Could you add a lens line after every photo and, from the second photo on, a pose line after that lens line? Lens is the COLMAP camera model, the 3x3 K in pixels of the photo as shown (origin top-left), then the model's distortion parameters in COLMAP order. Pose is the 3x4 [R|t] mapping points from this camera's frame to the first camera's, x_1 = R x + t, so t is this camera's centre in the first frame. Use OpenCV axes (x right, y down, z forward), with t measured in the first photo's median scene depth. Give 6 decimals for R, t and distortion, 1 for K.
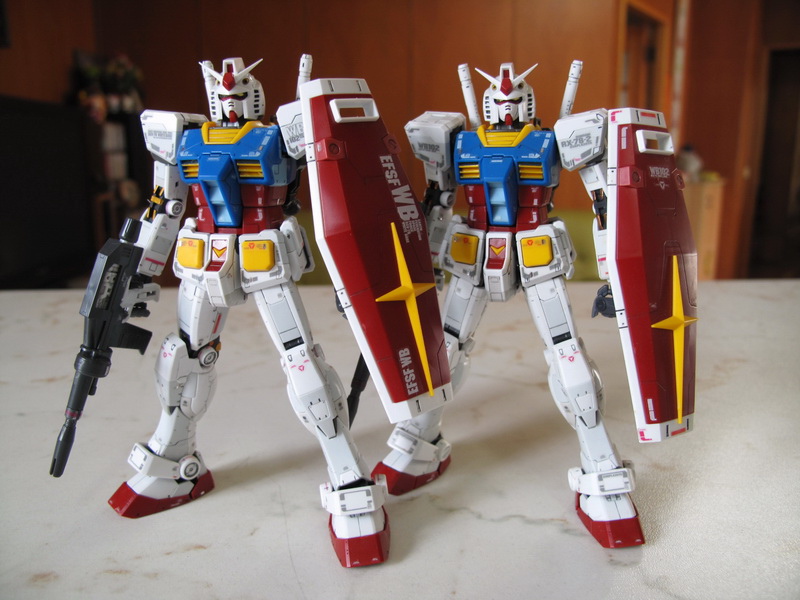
lens RADIAL K [[660.6, 0, 400.0], [0, 660.6, 300.0], [0, 0, 1]] dist [-0.126704, -0.002452]
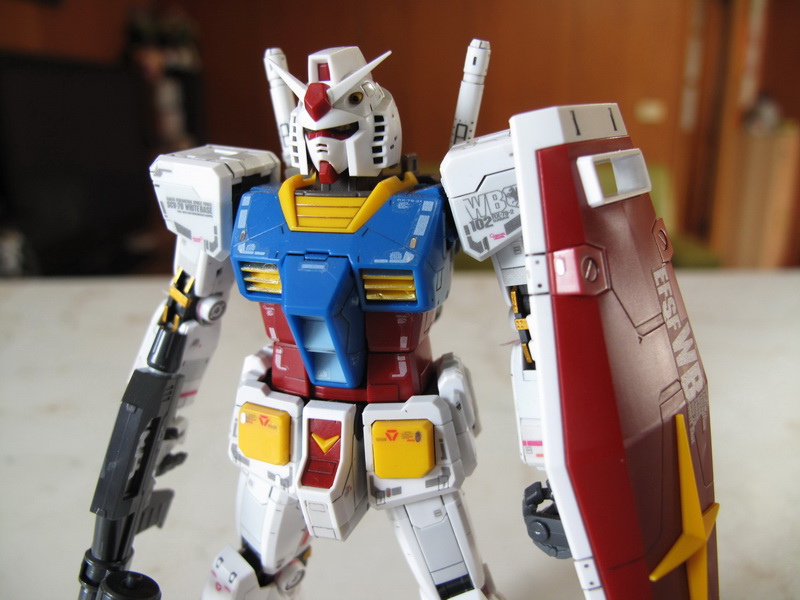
lens RADIAL K [[660.6, 0, 400.0], [0, 660.6, 300.0], [0, 0, 1]] dist [-0.126704, -0.002452]
pose [[0.999687, -0.023904, 0.007374, -0.217239], [0.023477, 0.998301, 0.053336, -0.208233], [-0.008637, -0.053146, 0.998549, 0.491535]]
